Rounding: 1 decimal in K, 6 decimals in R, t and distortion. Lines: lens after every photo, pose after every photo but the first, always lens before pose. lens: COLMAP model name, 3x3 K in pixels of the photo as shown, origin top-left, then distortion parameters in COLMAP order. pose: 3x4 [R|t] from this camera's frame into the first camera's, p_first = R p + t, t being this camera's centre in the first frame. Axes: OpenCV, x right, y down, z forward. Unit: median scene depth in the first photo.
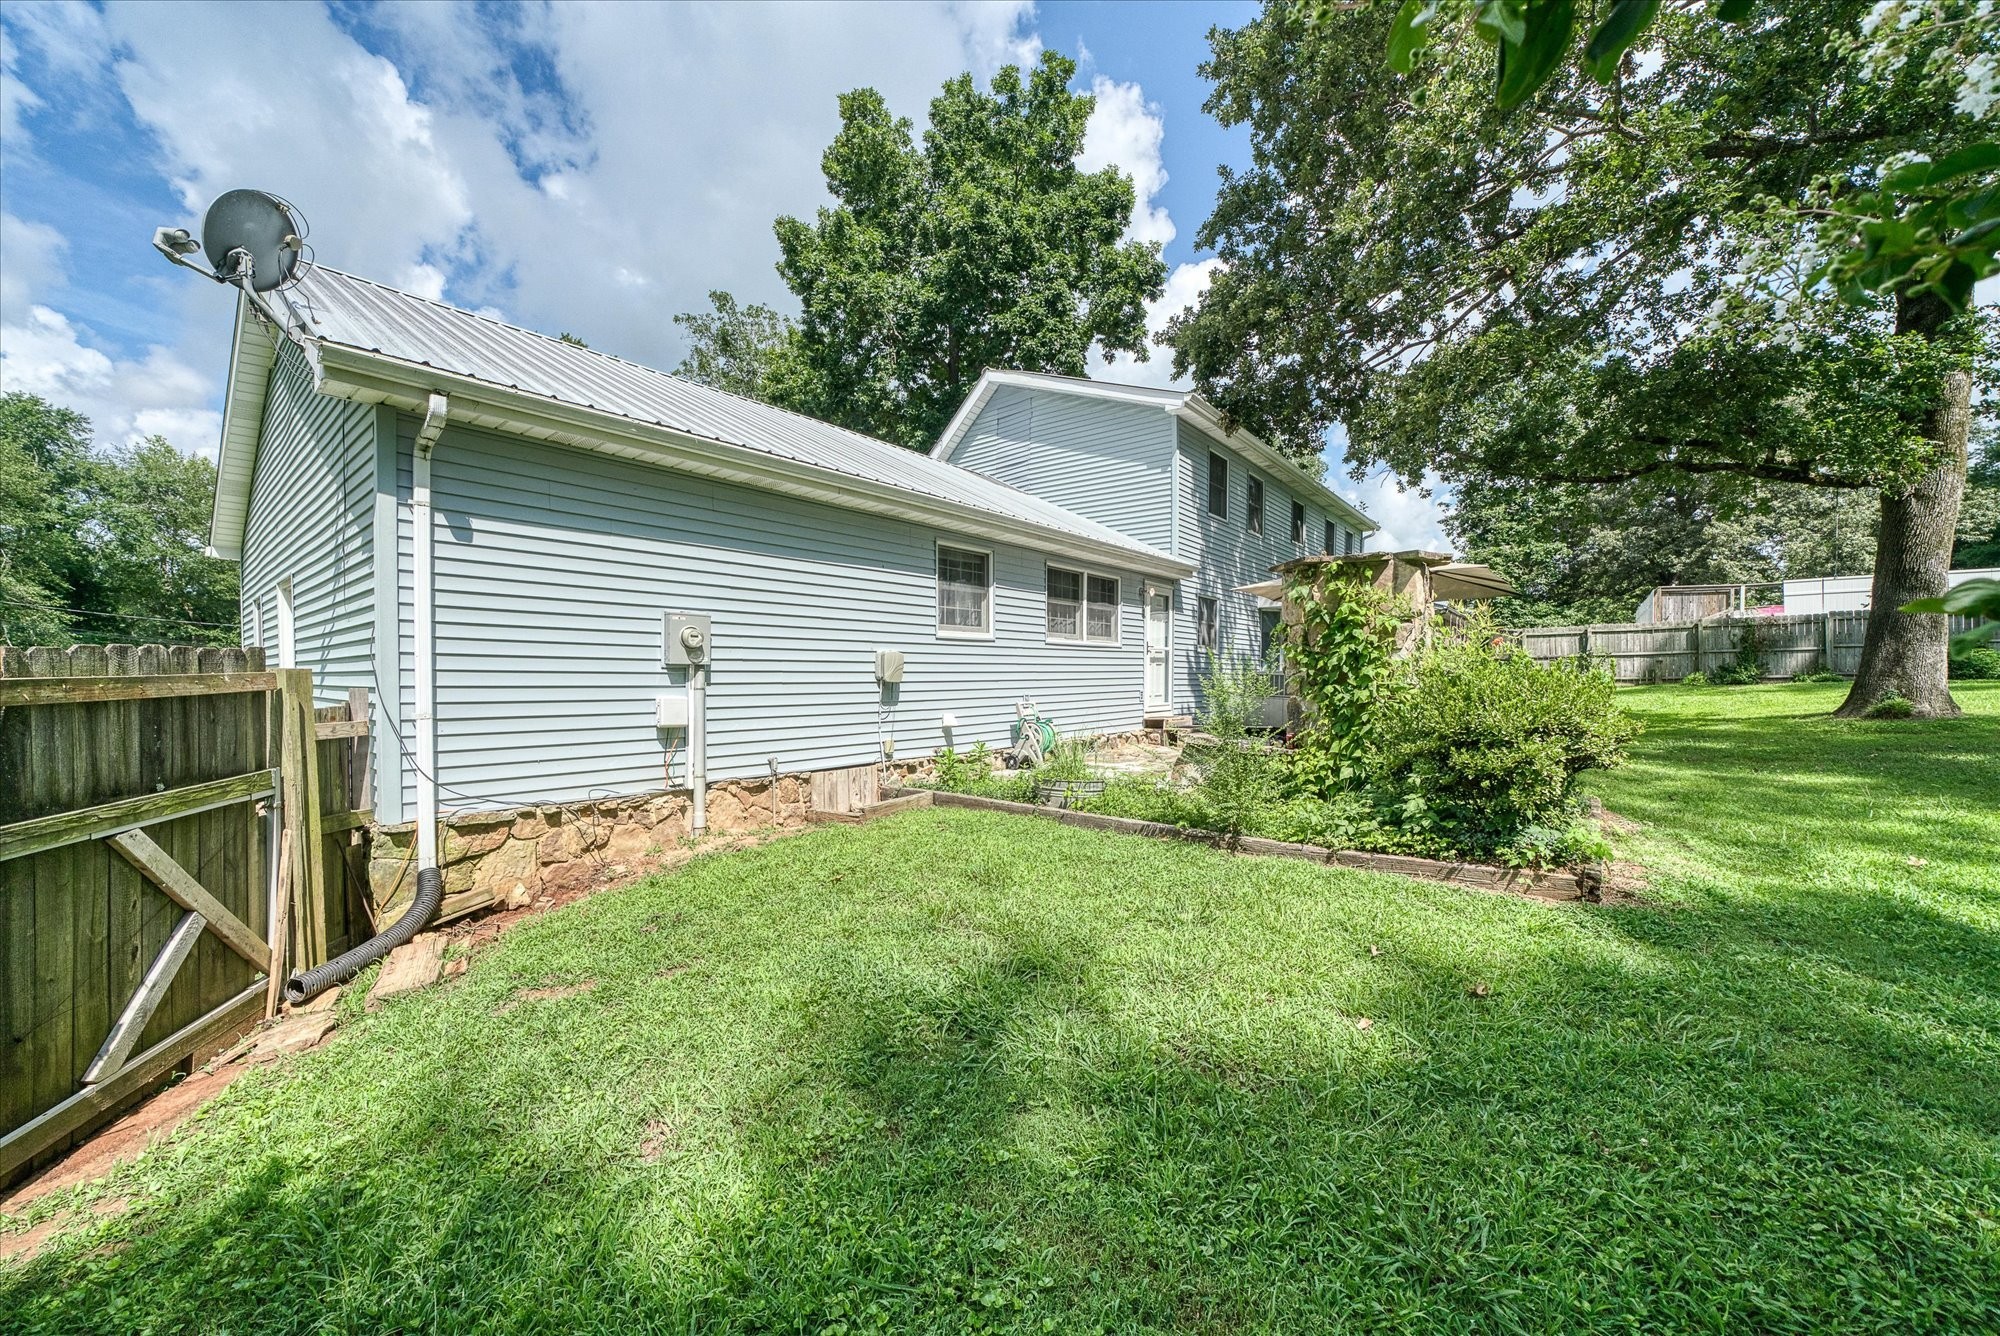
lens RADIAL K [[734.9, 0, 988.4], [0, 734.9, 682.3], [0, 0, 1]] dist [0.000294, -0.000025]
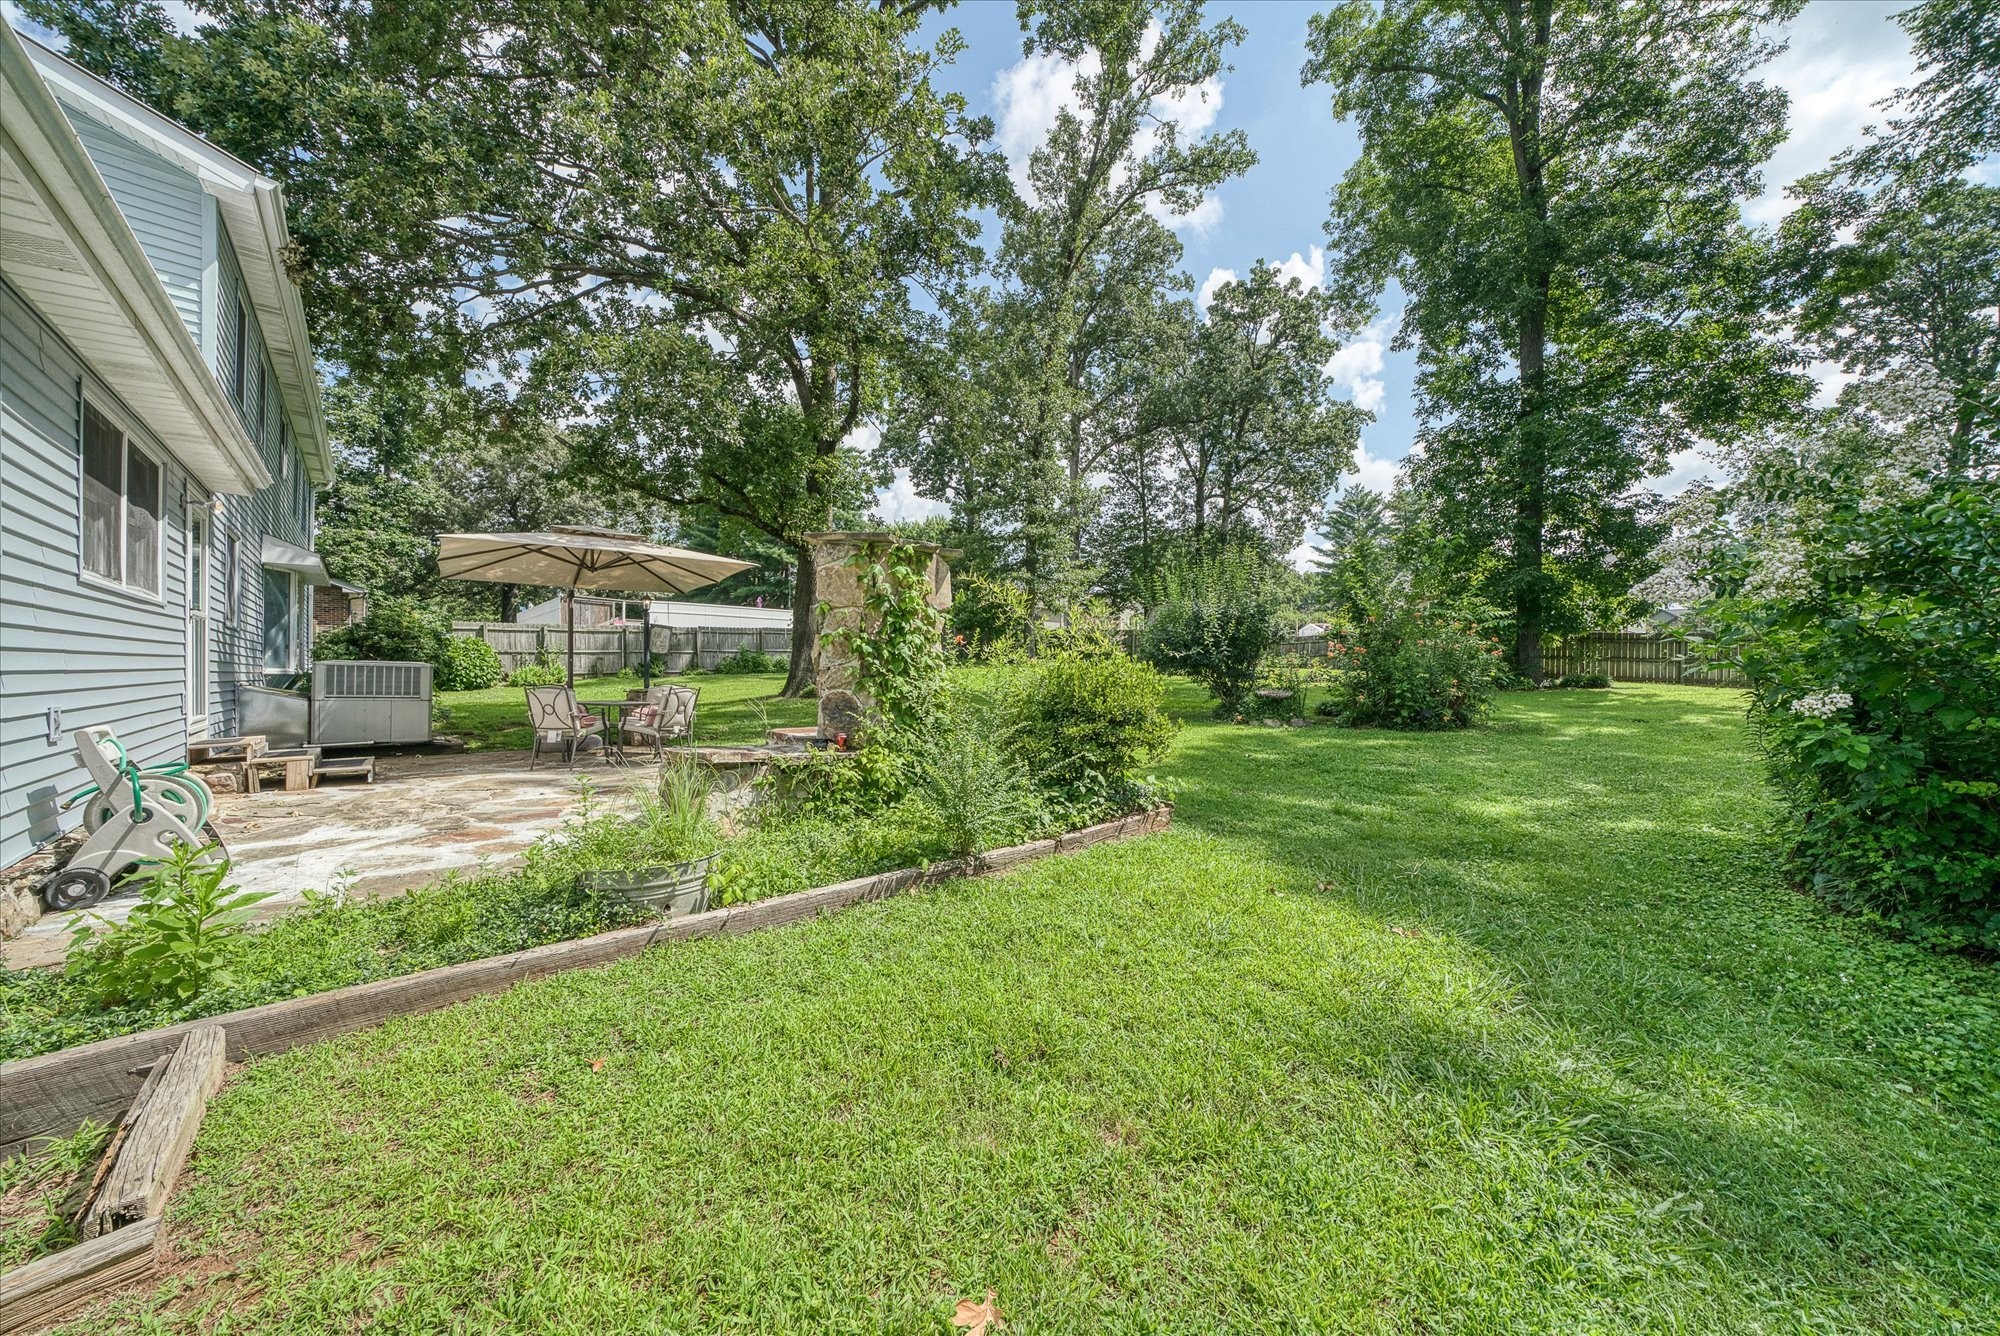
lens RADIAL K [[694.2, 0, 1002.4], [0, 694.2, 671.4], [0, 0, 1]] dist [-0.011651, -0.000120]
pose [[0.125027, 0.002185, 0.992151, -0.124224], [0.007766, 0.999965, -0.003181, 0.001296], [-0.992123, 0.008103, 0.125006, 0.238884]]
